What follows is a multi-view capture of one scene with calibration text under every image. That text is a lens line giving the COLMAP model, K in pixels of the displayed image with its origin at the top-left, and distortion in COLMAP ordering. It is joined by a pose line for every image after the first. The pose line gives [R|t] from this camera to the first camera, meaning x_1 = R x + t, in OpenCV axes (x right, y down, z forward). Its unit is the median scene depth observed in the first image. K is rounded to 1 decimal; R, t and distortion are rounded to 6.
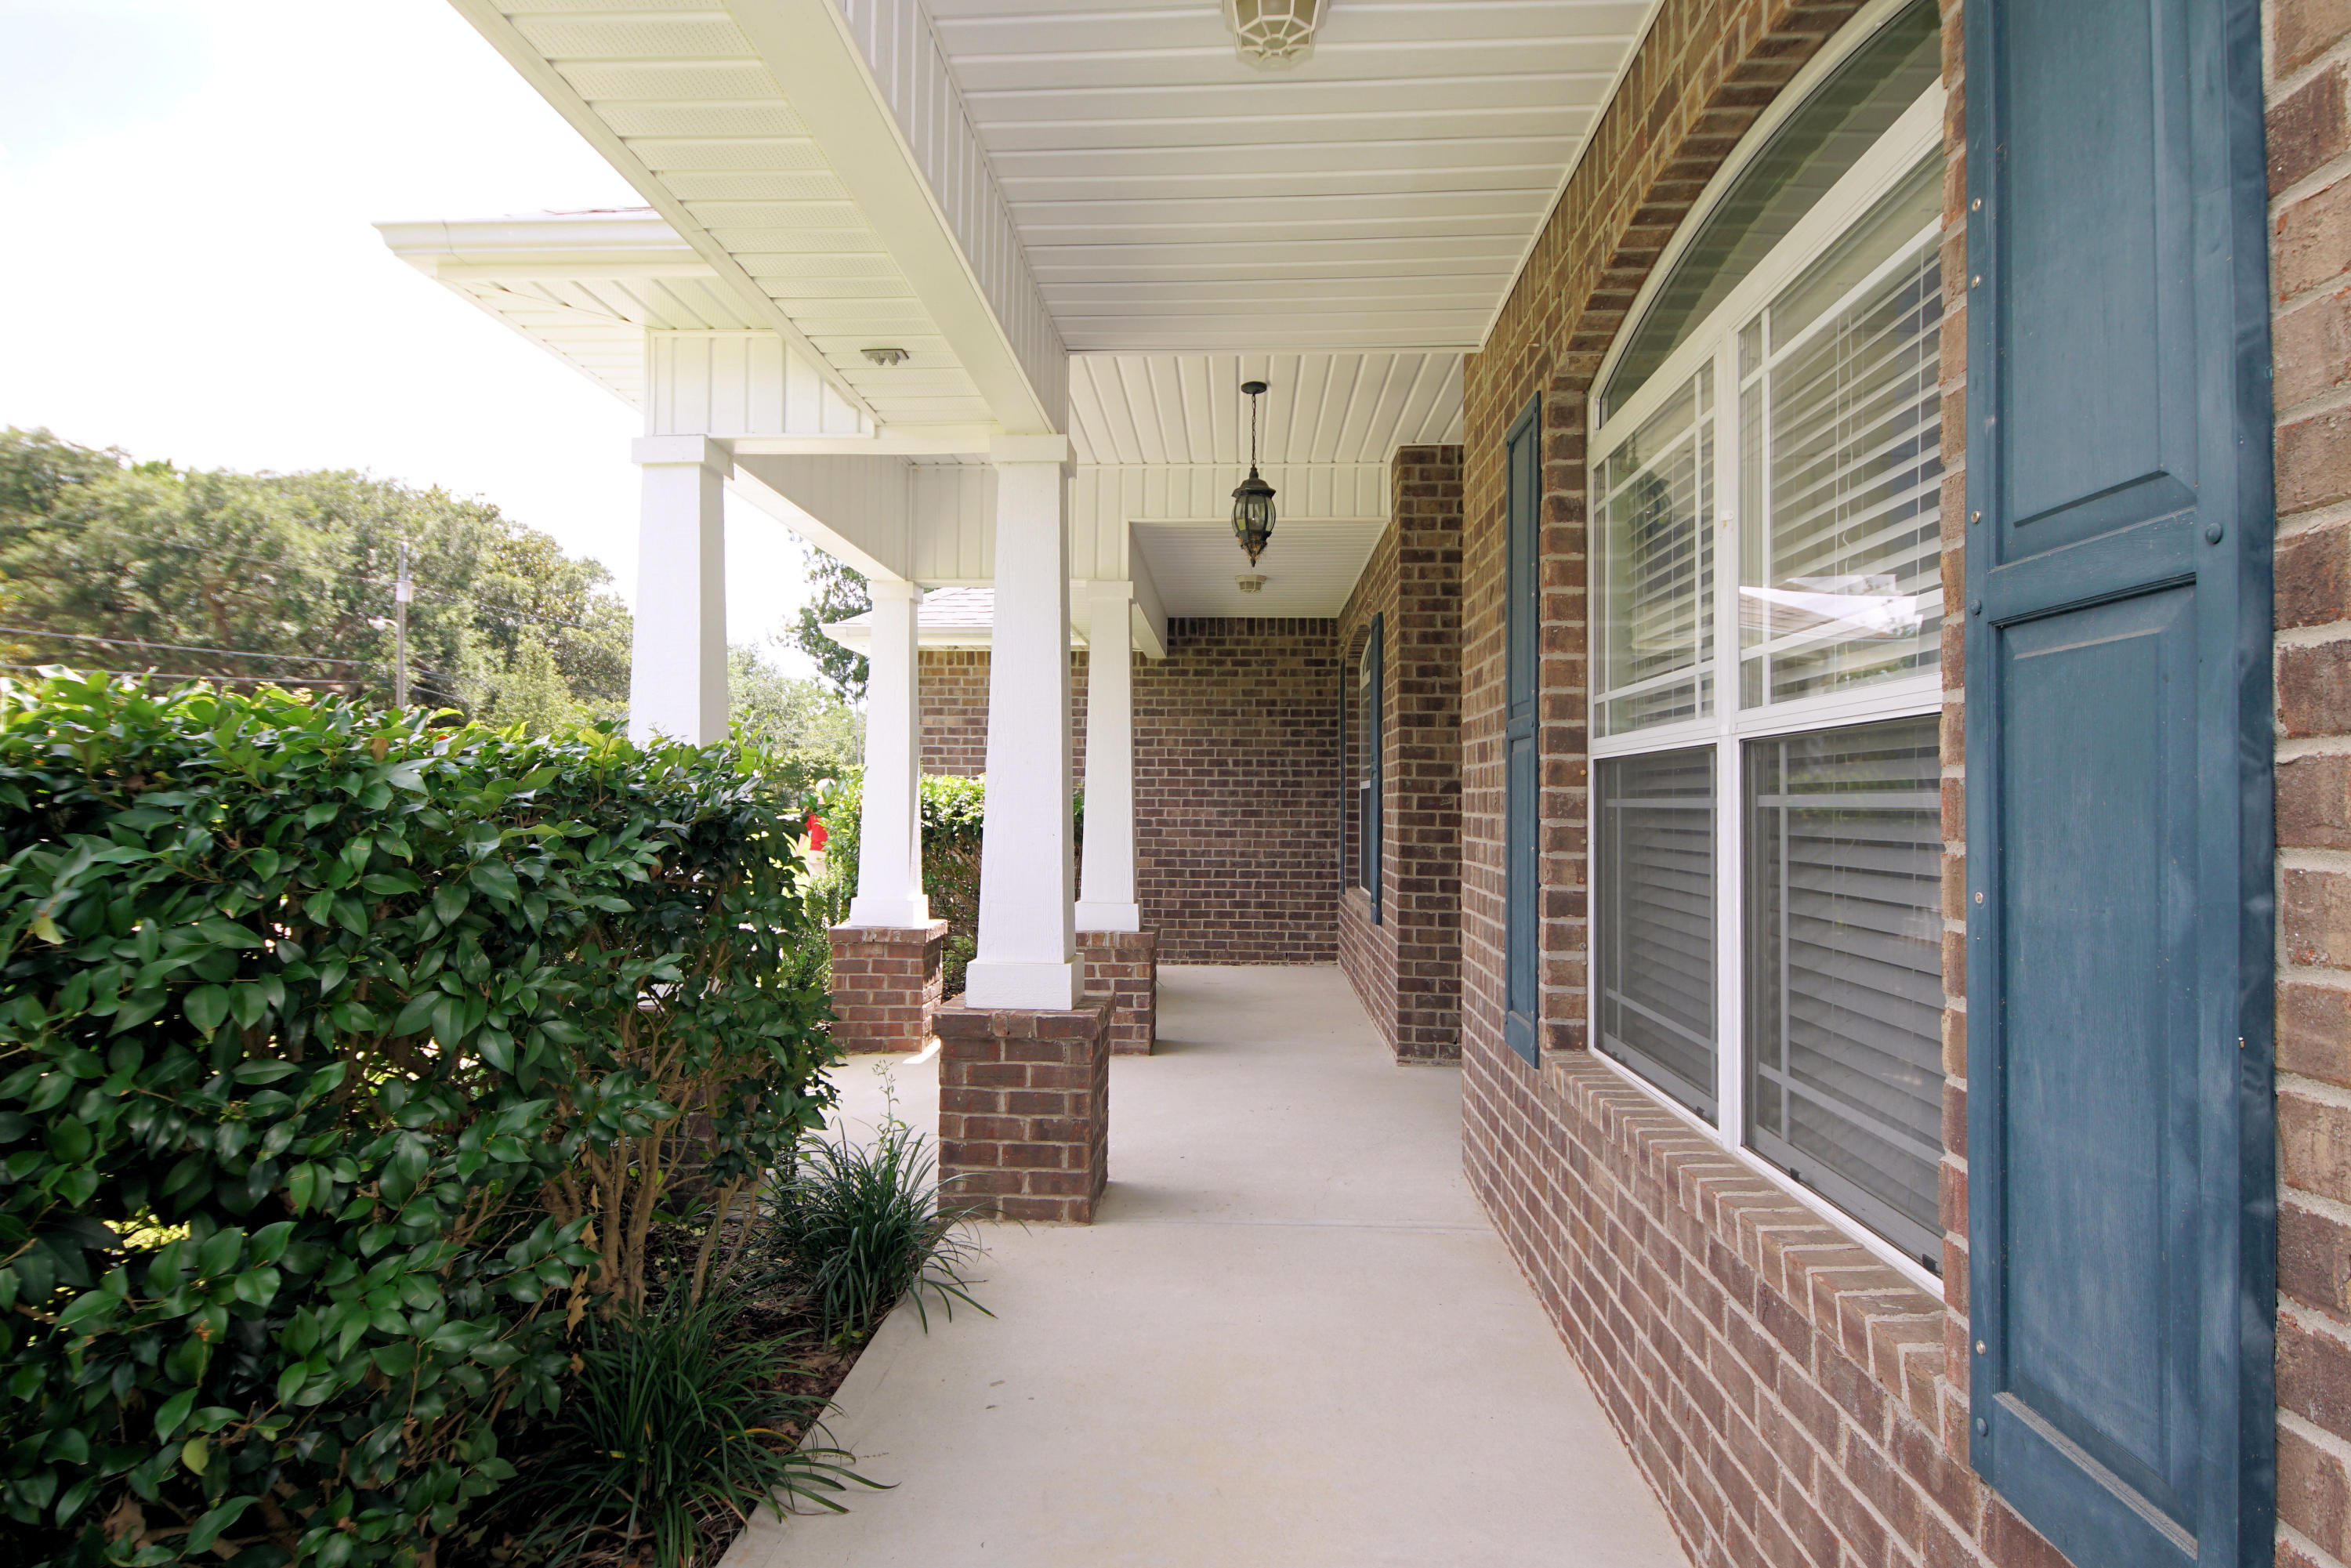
lens RADIAL K [[1273.0, 0, 1174.2], [0, 1273.0, 782.6], [0, 0, 1]] dist [0.029469, -0.029268]
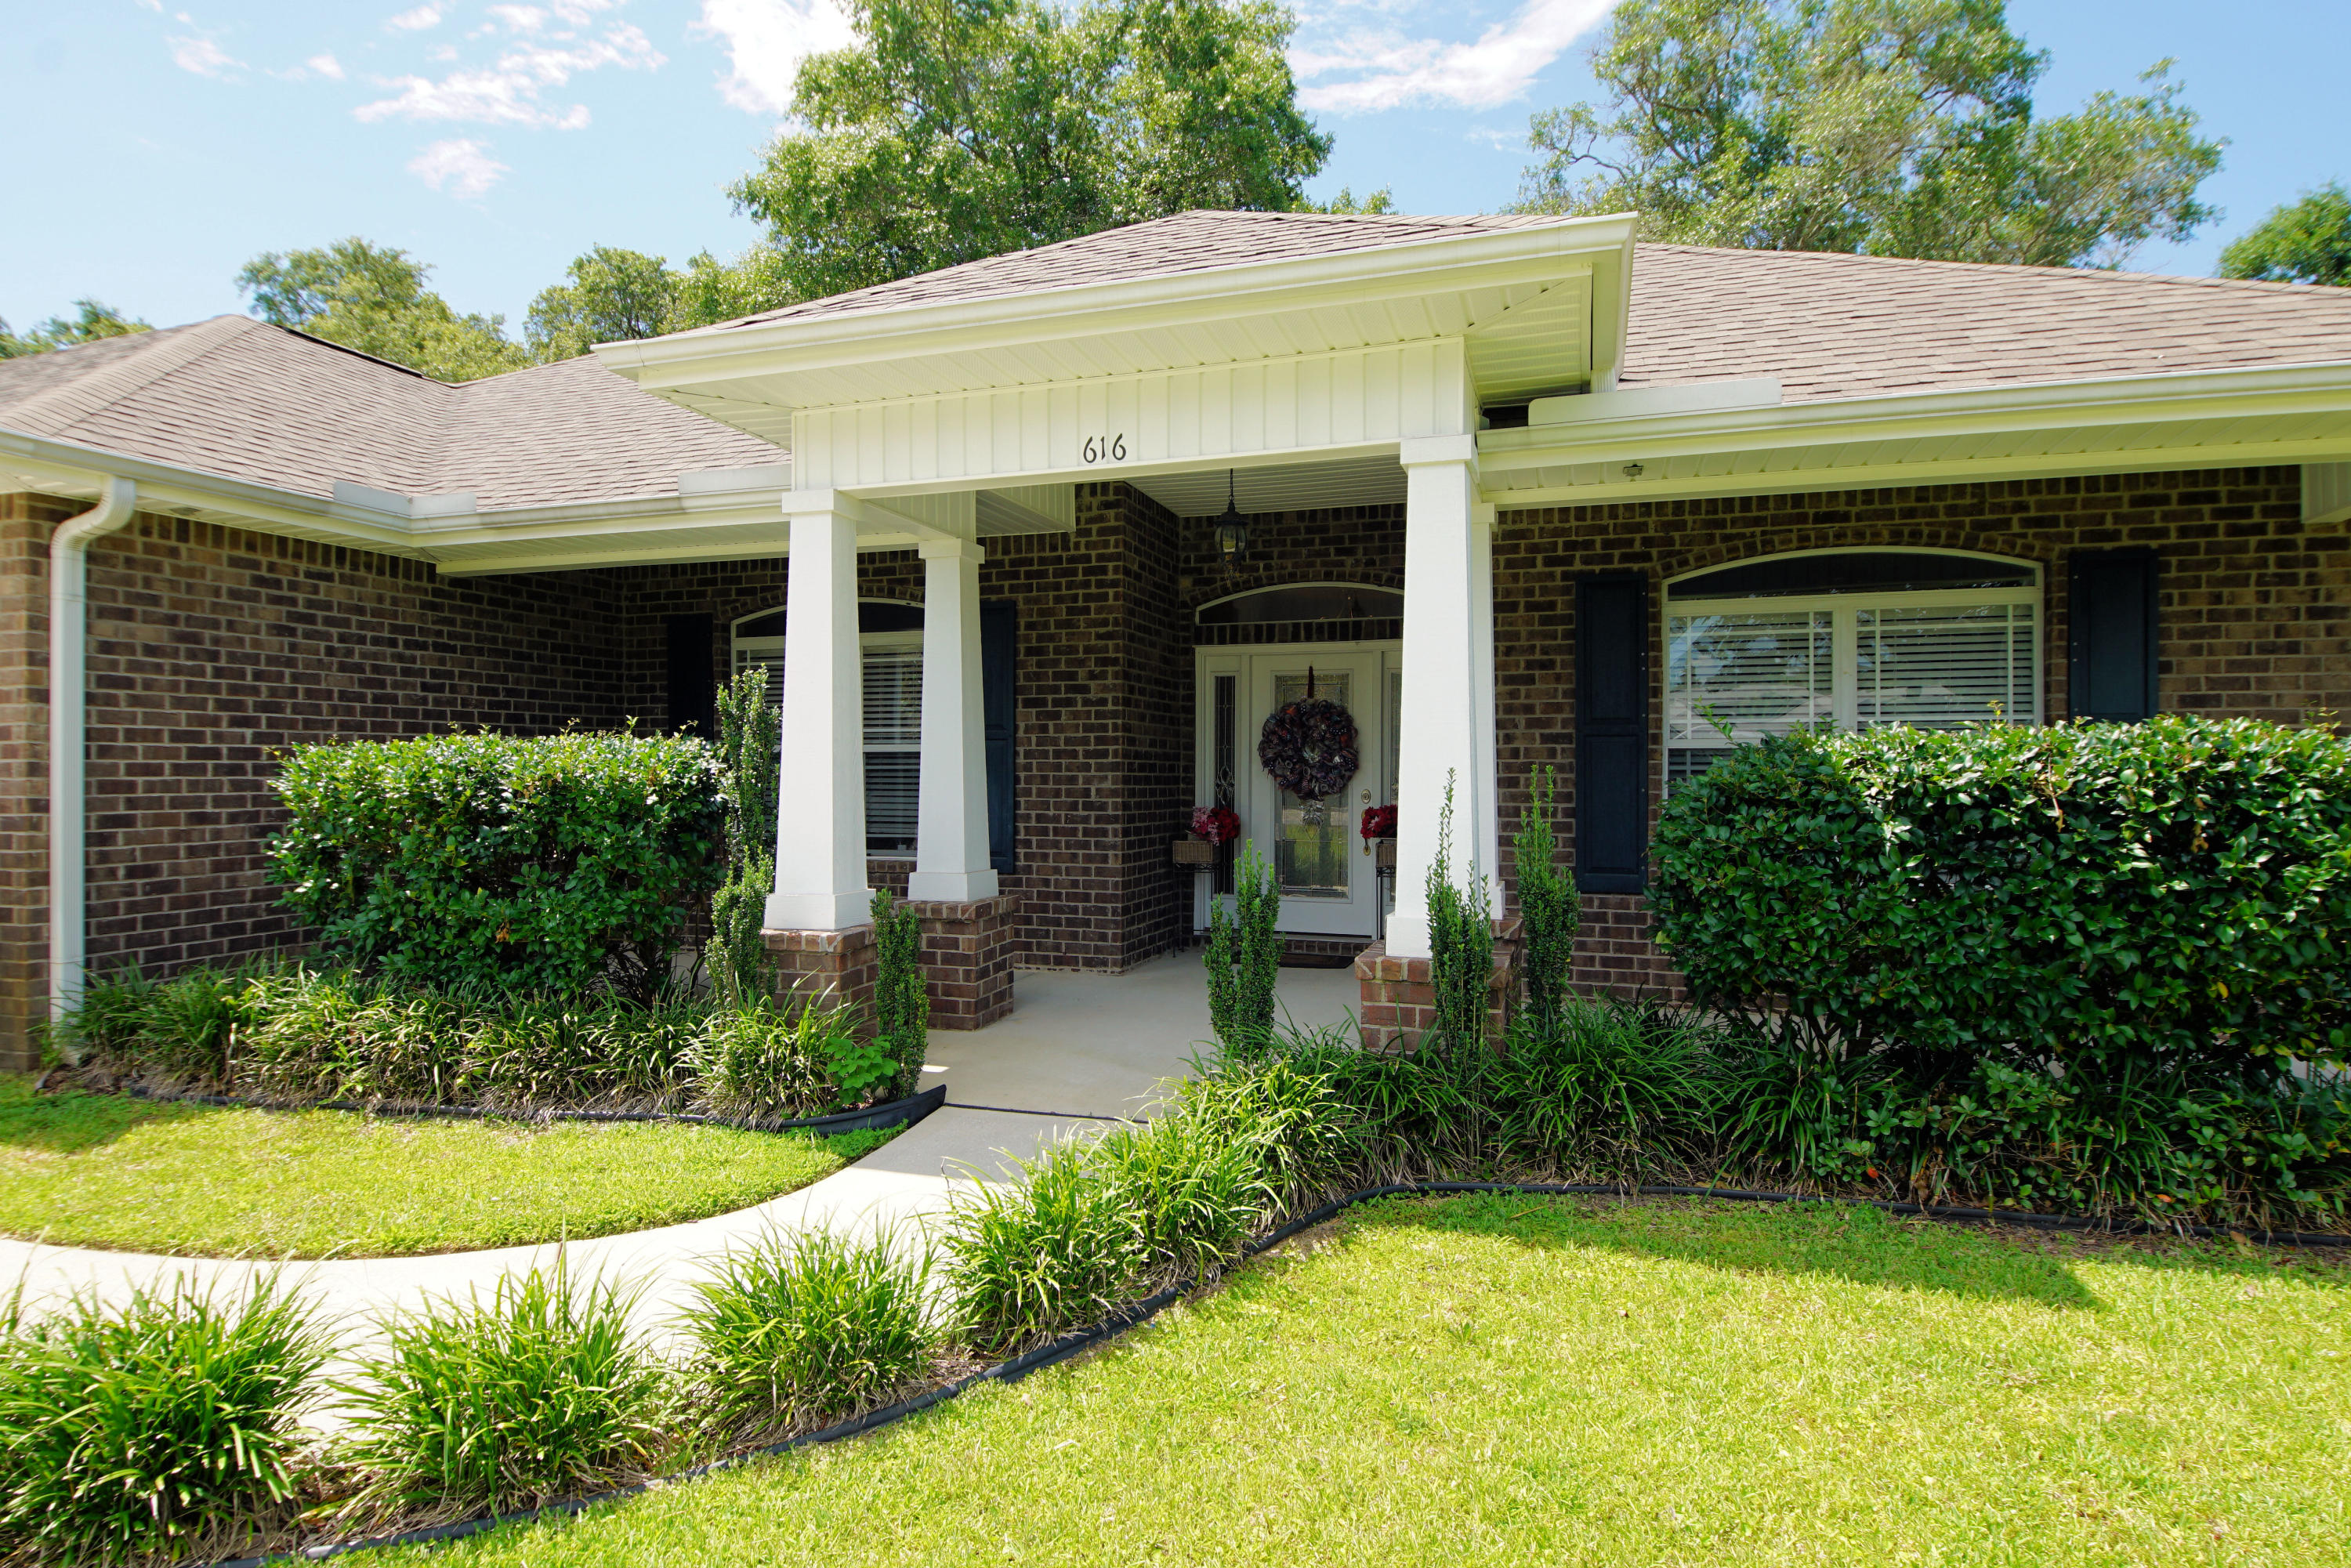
lens RADIAL K [[1273.0, 0, 1160.7], [0, 1273.0, 777.4], [0, 0, 1]] dist [0.029469, -0.029268]
pose [[0.249561, -0.015472, 0.968236, -0.630564], [-0.014290, 0.999705, 0.019658, -0.000155], [-0.968254, -0.018742, 0.249266, 0.401209]]
